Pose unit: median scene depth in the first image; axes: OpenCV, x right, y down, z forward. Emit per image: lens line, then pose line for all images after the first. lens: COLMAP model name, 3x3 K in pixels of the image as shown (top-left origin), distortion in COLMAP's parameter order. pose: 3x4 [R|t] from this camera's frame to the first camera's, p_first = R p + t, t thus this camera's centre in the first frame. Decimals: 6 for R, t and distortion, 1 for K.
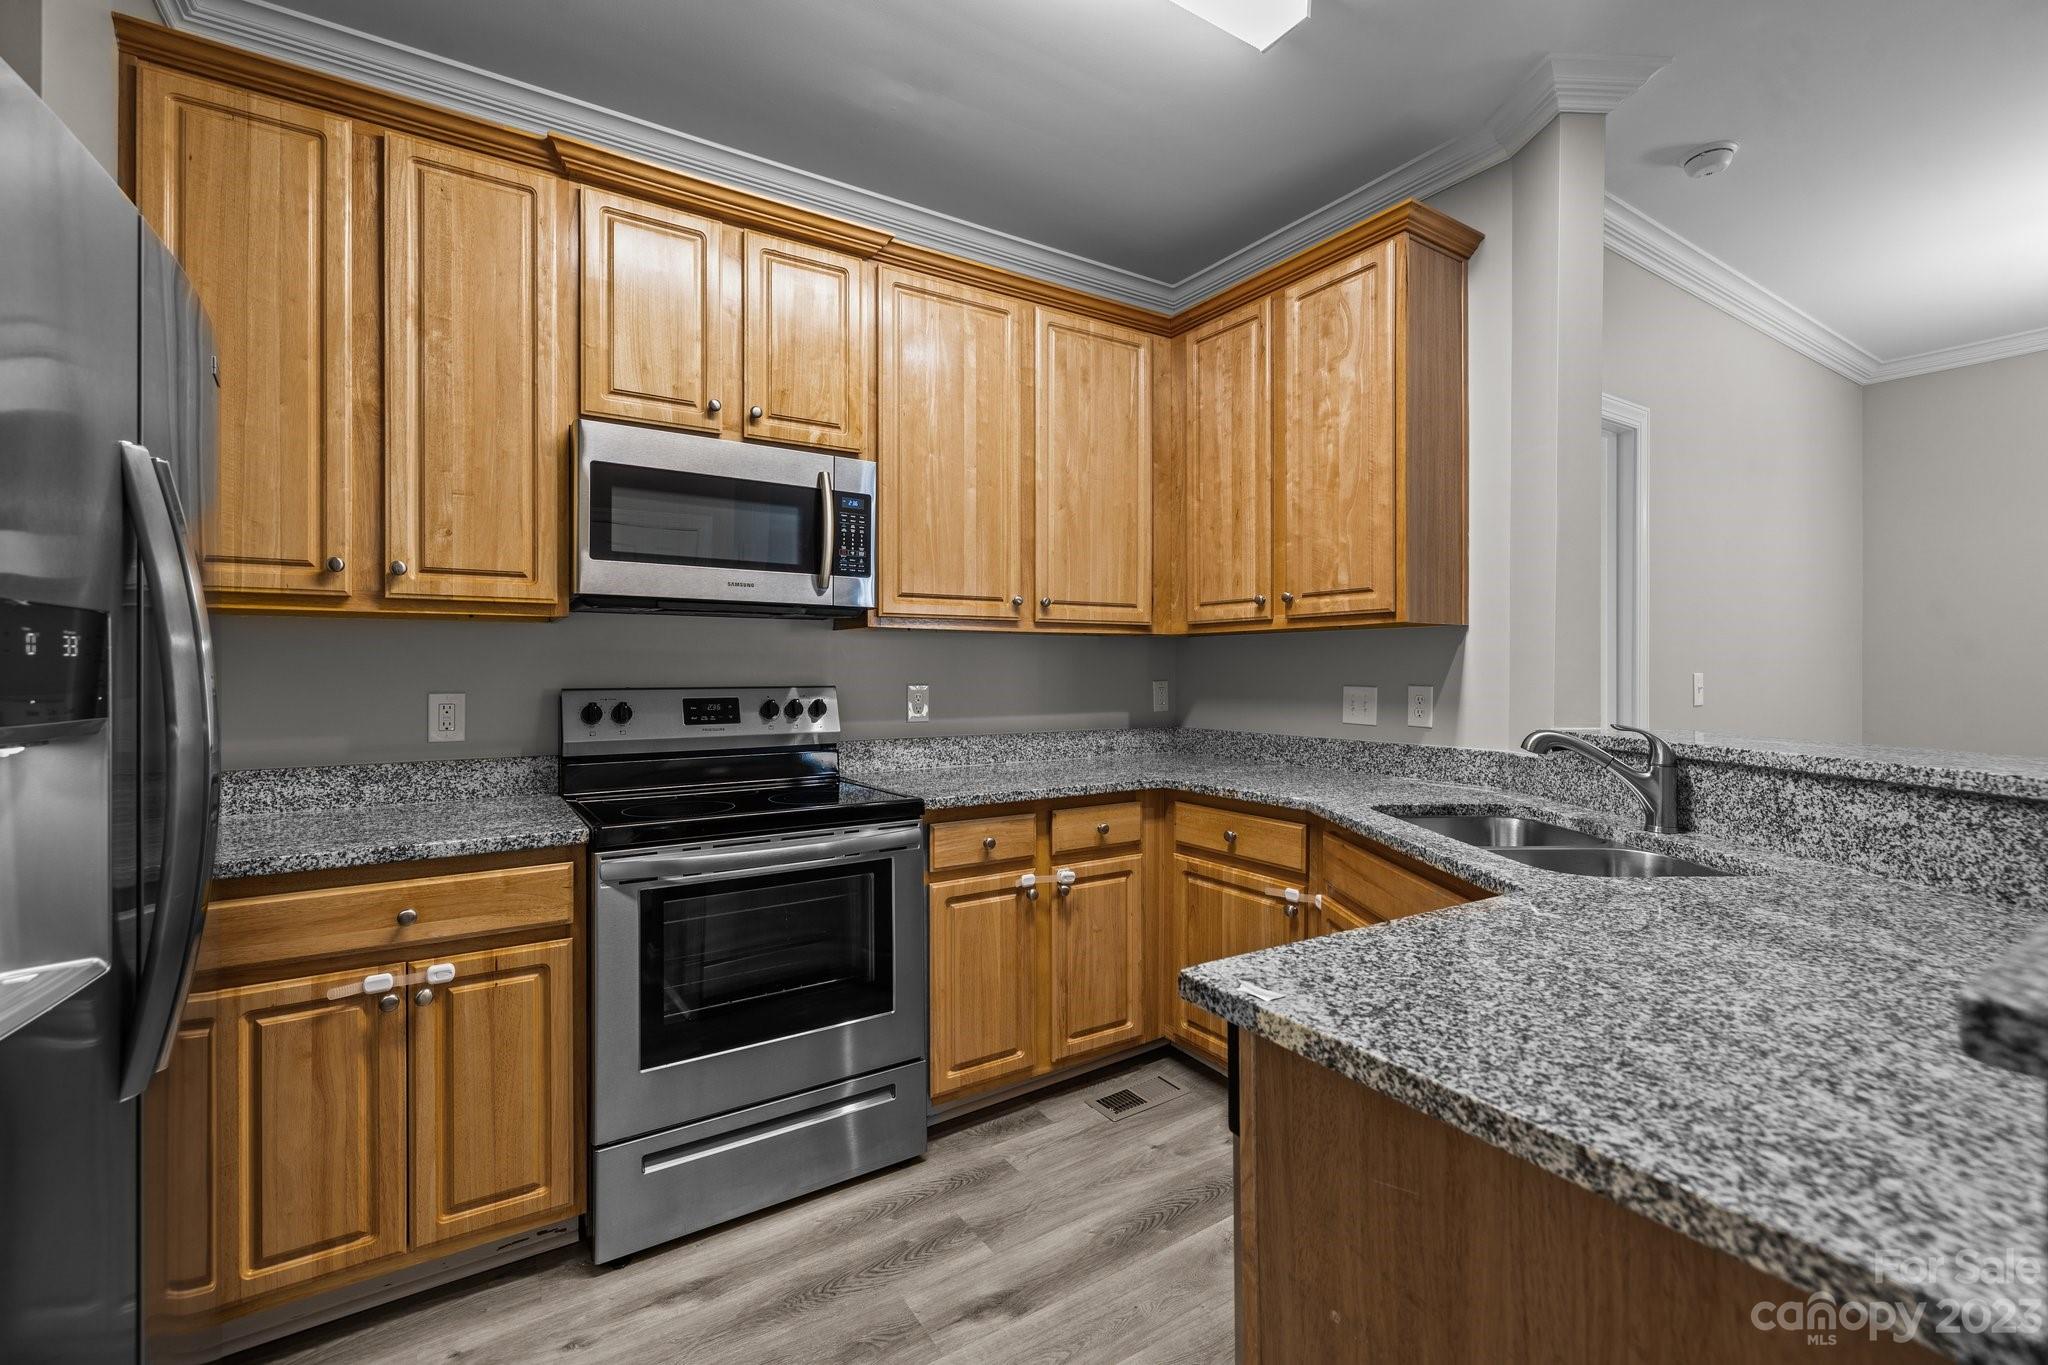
lens RADIAL K [[872.5, 0, 1017.1], [0, 872.5, 670.2], [0, 0, 1]] dist [-0.002368, 0.000854]
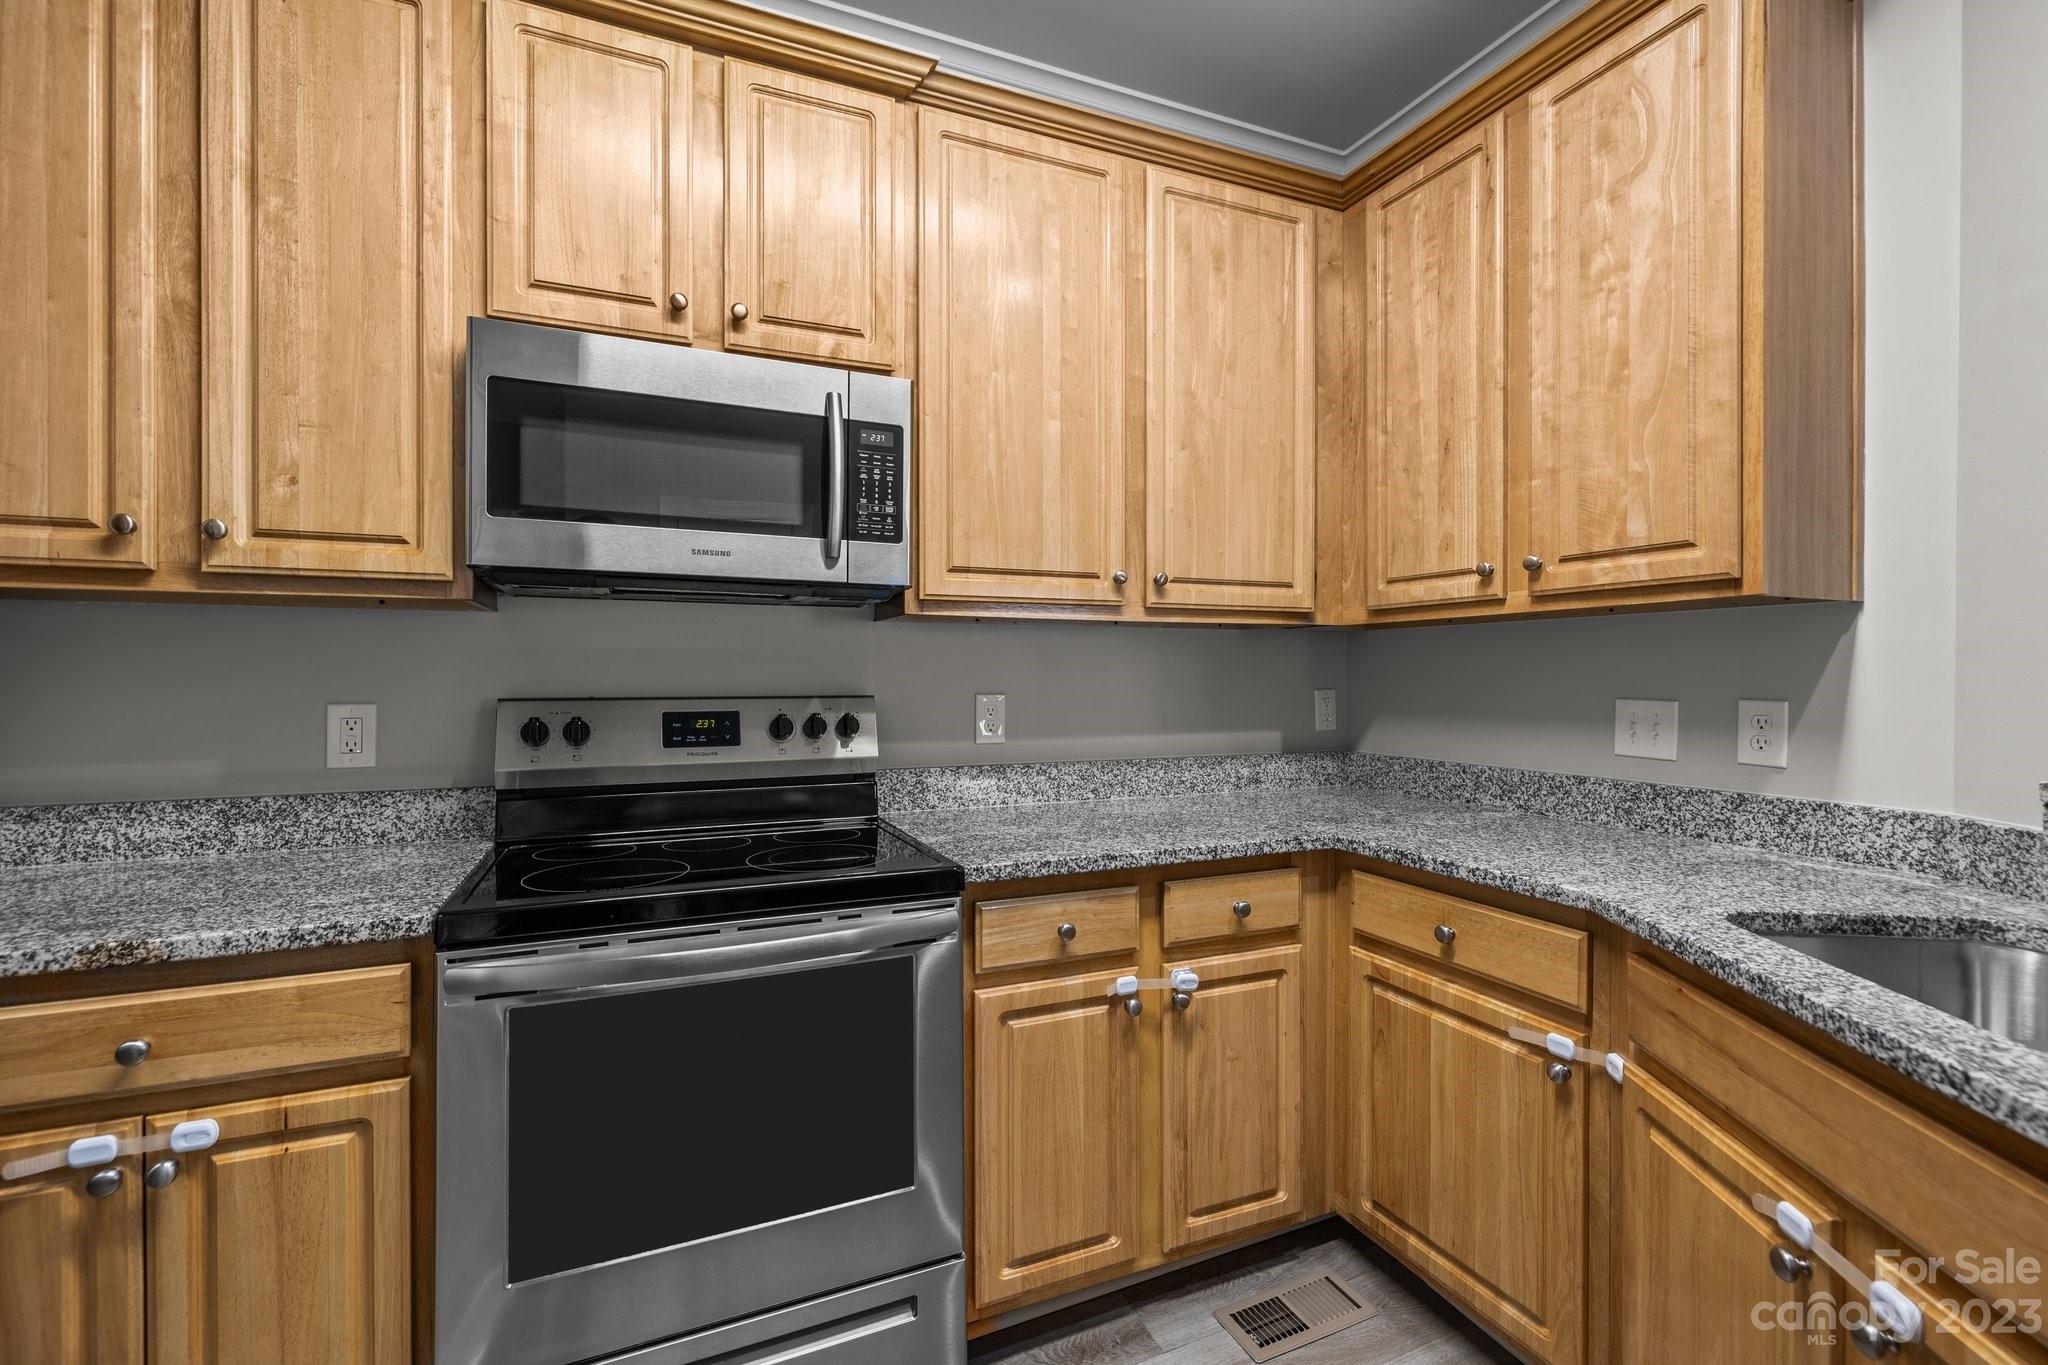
lens RADIAL K [[872.5, 0, 1012.4], [0, 872.5, 676.2], [0, 0, 1]] dist [-0.002368, 0.000854]
pose [[0.985549, 0.001298, -0.169388, 0.042600], [-0.001078, 0.999998, 0.001392, 0.000573], [0.169390, -0.001189, 0.985548, 0.342989]]
